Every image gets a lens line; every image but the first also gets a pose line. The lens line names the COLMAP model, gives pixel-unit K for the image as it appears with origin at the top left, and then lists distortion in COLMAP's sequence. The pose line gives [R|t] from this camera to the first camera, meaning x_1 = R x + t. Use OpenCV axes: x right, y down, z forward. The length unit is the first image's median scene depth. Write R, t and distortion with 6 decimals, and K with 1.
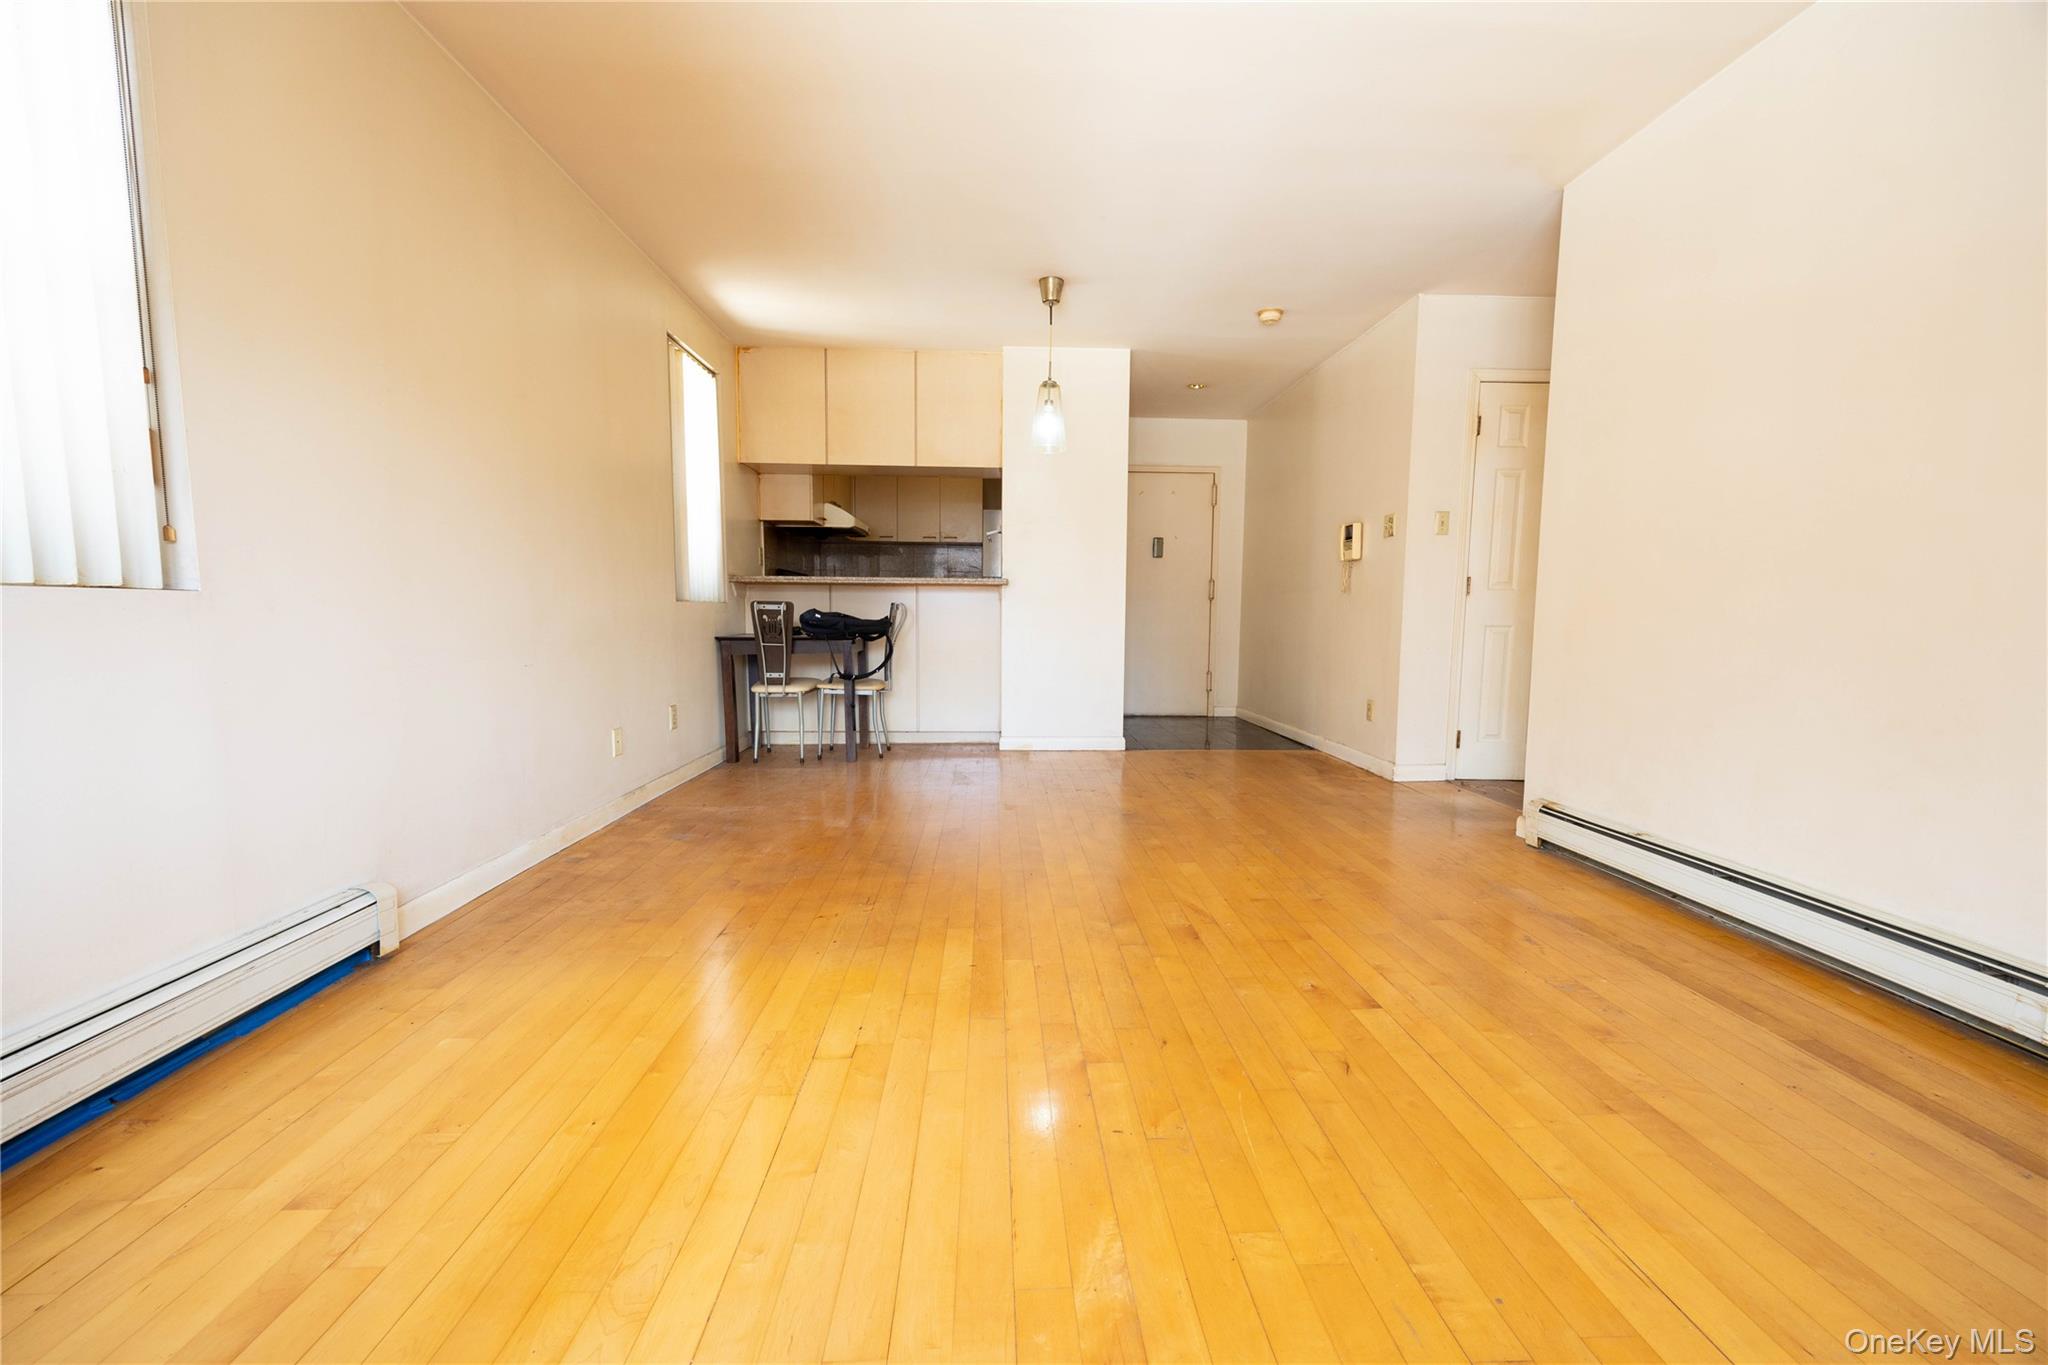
lens RADIAL K [[776.8, 0, 1025.0], [0, 776.8, 686.0], [0, 0, 1]] dist [-0.002765, 0.000418]
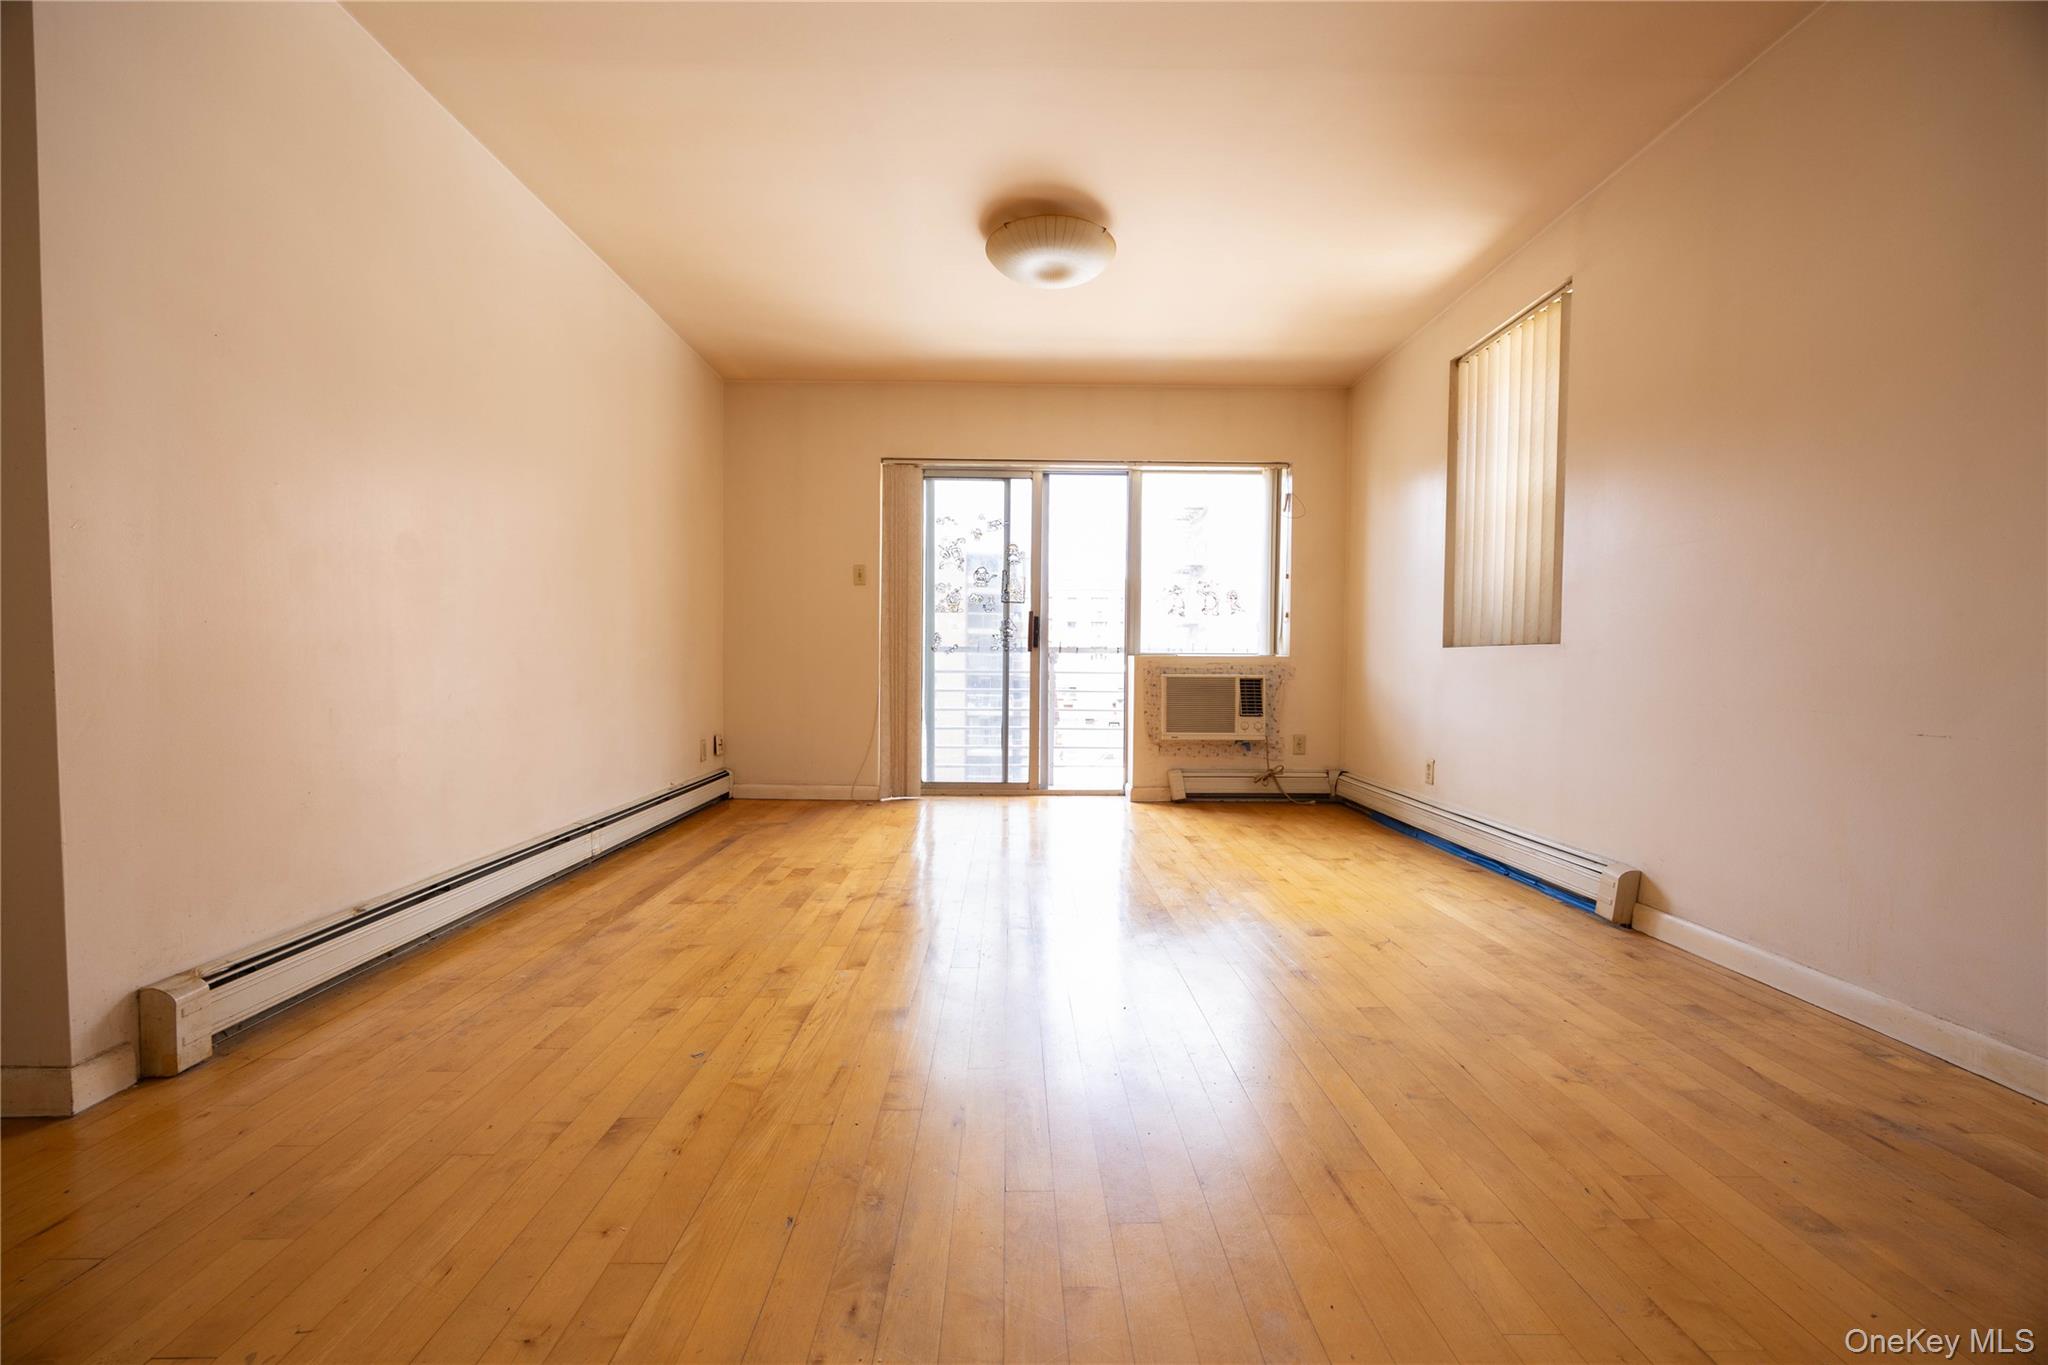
lens RADIAL K [[776.8, 0, 1021.1], [0, 776.8, 681.4], [0, 0, 1]] dist [-0.002765, 0.000418]
pose [[-0.999576, -0.013850, 0.025606, 0.094642], [-0.010638, 0.992527, 0.121557, -0.151409], [-0.027098, 0.121233, -0.992254, 1.787439]]
